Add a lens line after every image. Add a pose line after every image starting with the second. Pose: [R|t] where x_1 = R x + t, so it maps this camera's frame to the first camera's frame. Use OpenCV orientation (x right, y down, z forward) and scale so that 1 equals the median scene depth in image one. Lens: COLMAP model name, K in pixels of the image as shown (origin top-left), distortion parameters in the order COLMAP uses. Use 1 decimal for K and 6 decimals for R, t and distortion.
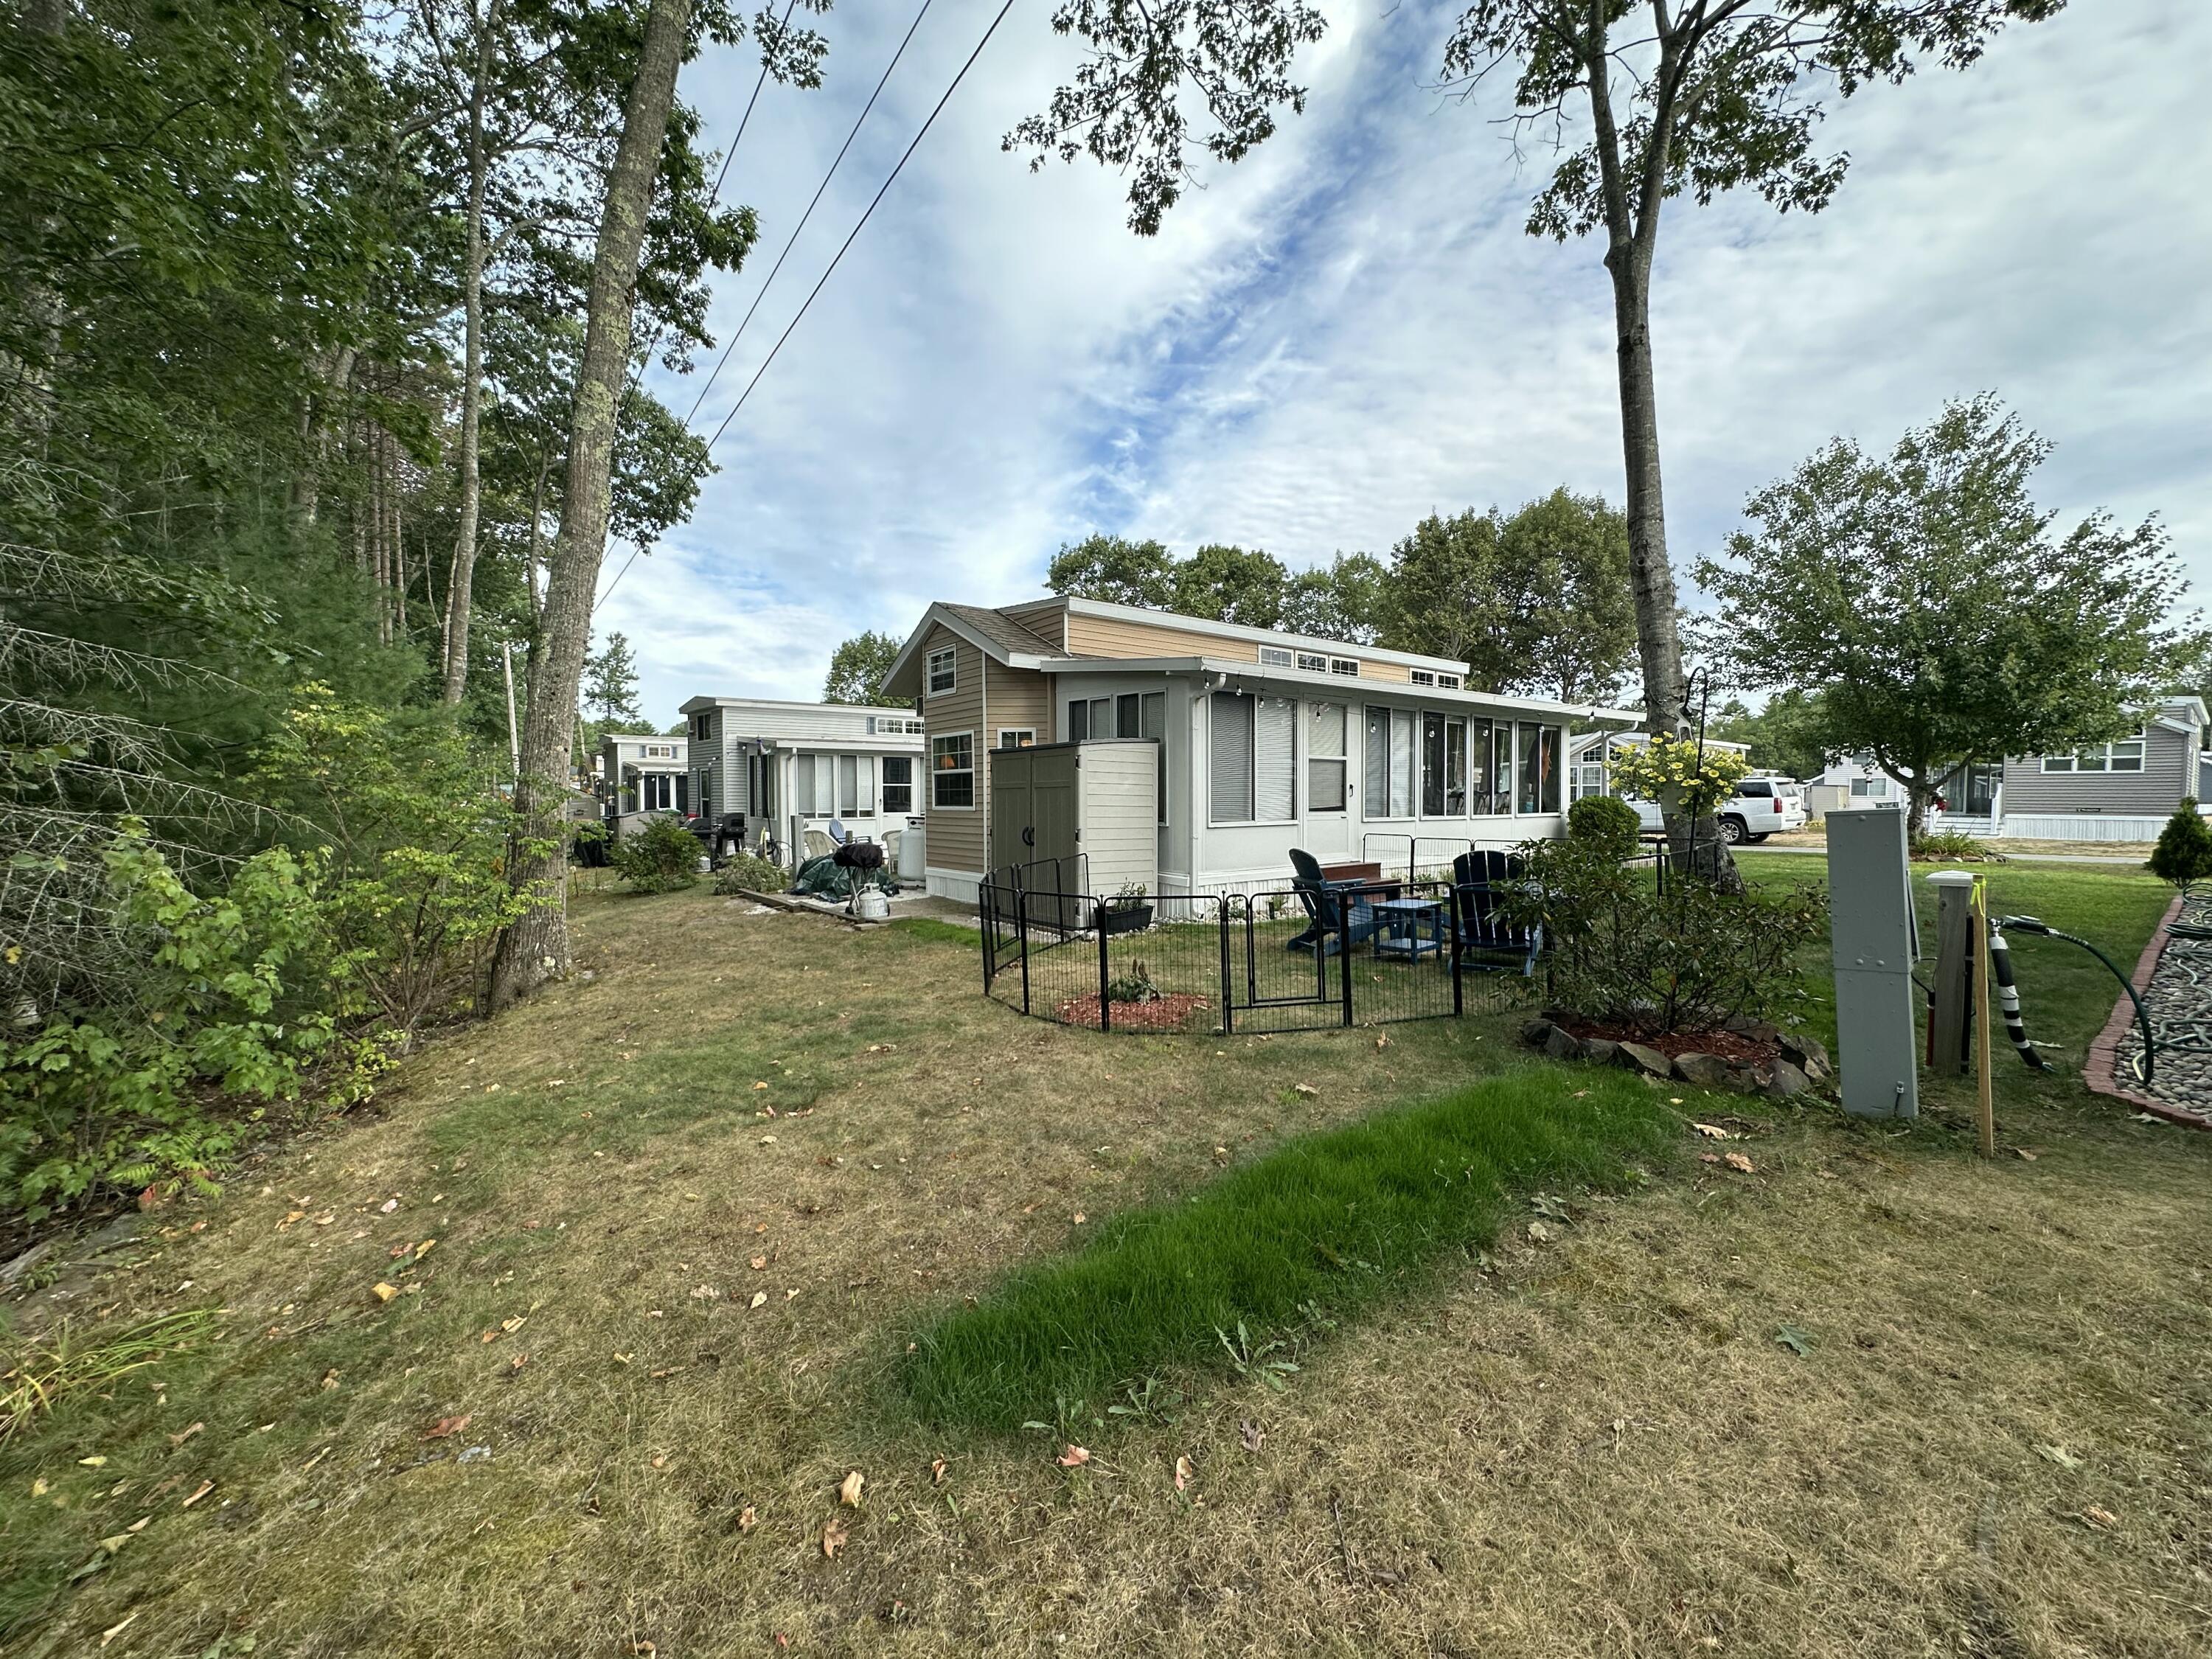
lens RADIAL K [[887.6, 0, 1106.0], [0, 887.6, 829.5], [0, 0, 1]] dist [0.078346, -0.000024]
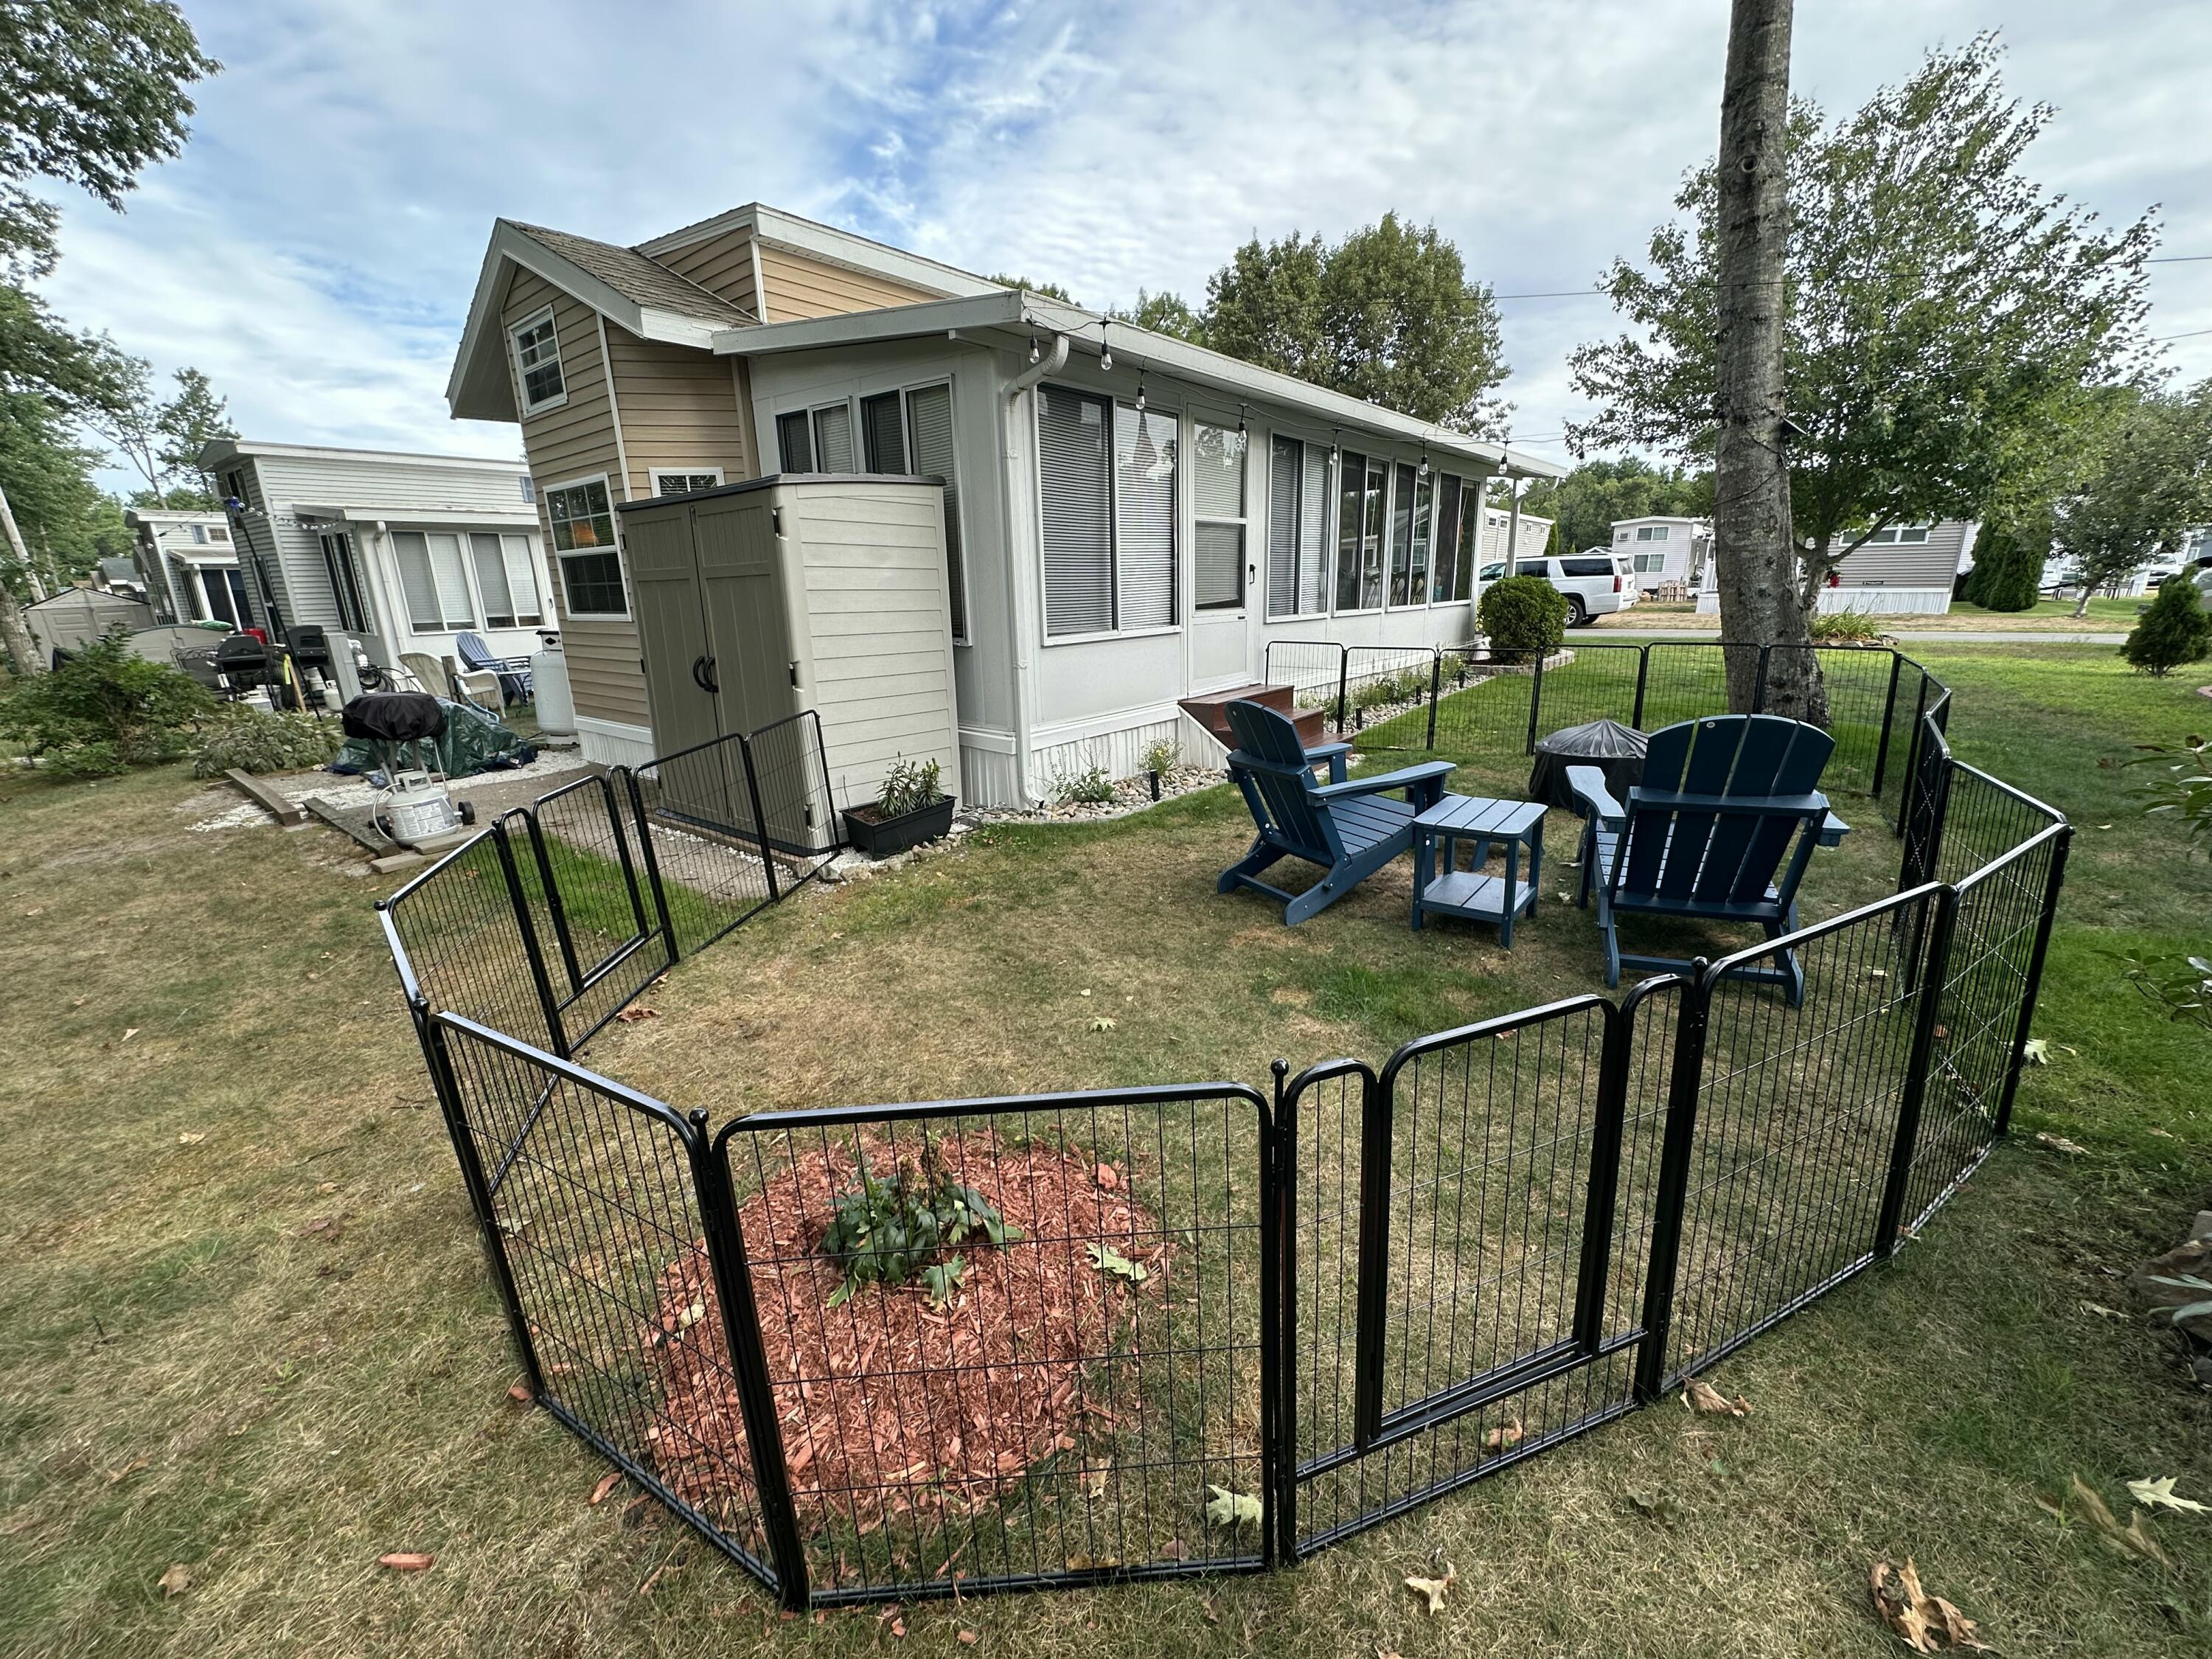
lens RADIAL K [[889.9, 0, 1101.1], [0, 889.9, 829.9], [0, 0, 1]] dist [-0.001986, 0.000091]
pose [[0.976648, -0.076034, 0.200940, 0.019570], [0.027294, 0.971615, 0.234990, -0.014126], [-0.213103, -0.224018, 0.951001, 0.292809]]
